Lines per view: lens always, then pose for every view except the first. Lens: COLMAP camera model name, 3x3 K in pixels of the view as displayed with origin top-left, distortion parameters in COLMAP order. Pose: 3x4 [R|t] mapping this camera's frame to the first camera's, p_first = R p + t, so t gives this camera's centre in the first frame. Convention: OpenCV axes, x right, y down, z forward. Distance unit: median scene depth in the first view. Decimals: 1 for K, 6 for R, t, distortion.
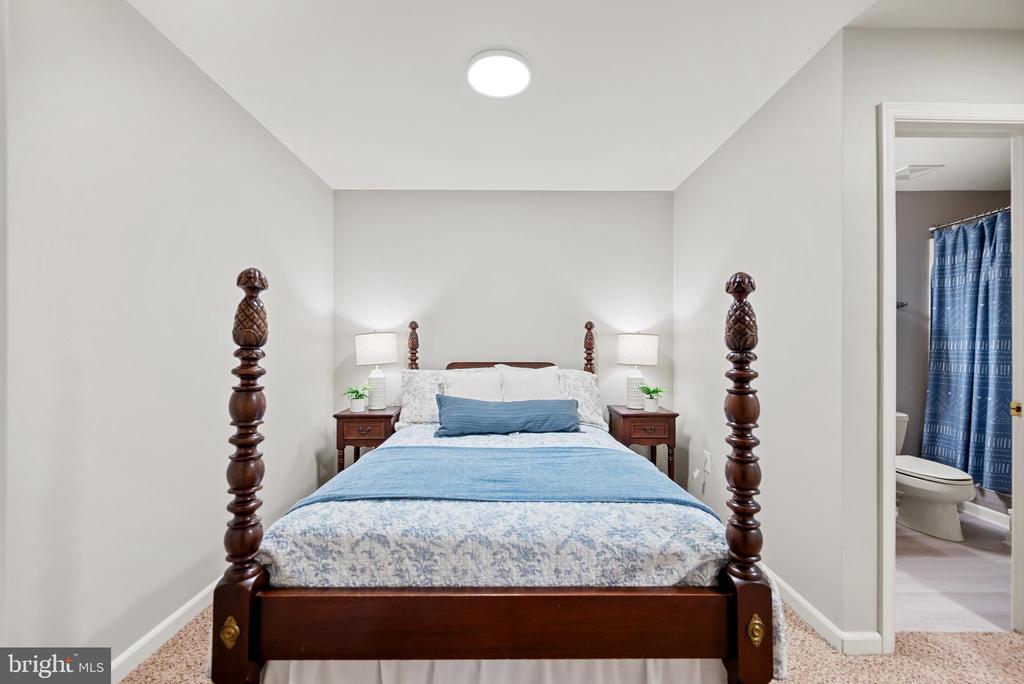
lens RADIAL K [[410.5, 0, 510.8], [0, 410.5, 346.9], [0, 0, 1]] dist [-0.001323, -0.000282]
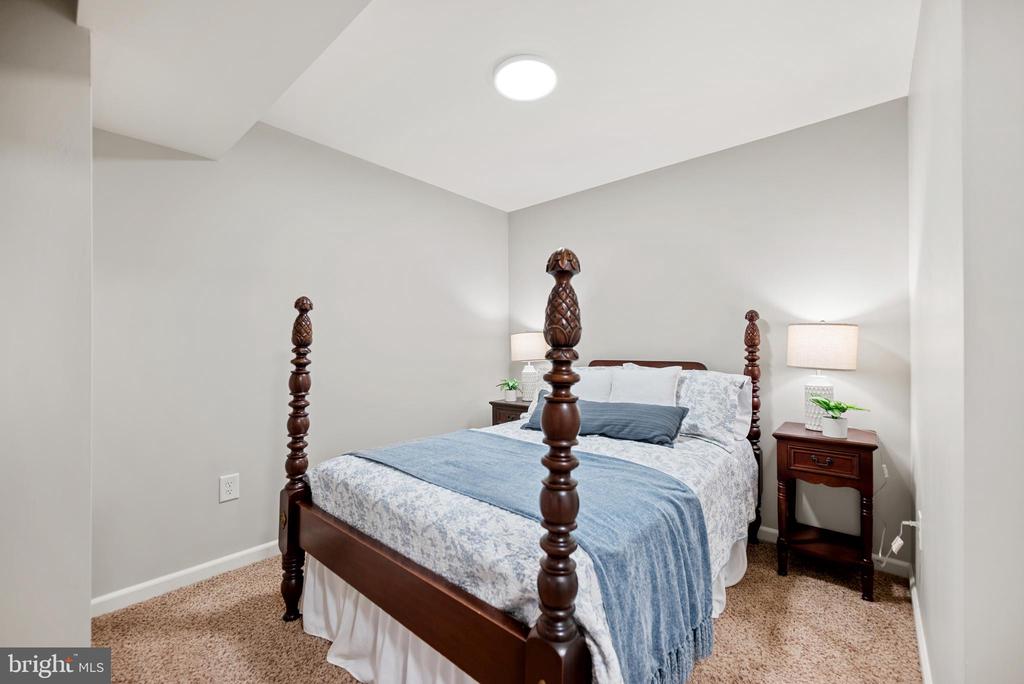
lens RADIAL K [[412.2, 0, 512.0], [0, 412.2, 342.0], [0, 0, 1]] dist [0.000458, -0.000051]
pose [[0.748596, -0.011933, -0.662919, 1.007923], [0.007923, 0.999928, -0.009052, 0.004133], [0.662979, 0.001524, 0.748637, 0.334966]]
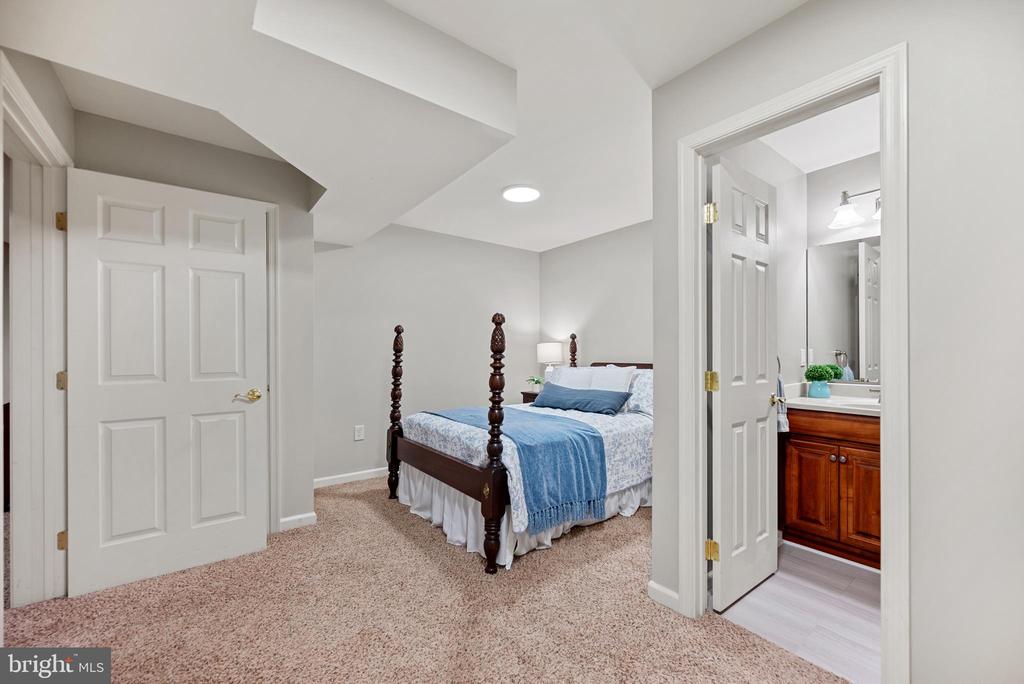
lens RADIAL K [[410.5, 0, 510.8], [0, 410.5, 346.9], [0, 0, 1]] dist [-0.001323, -0.000282]
pose [[0.604946, -0.013565, -0.796151, 2.123389], [0.005204, 0.999901, -0.013082, 0.004778], [0.796249, 0.003771, 0.604957, -0.126571]]
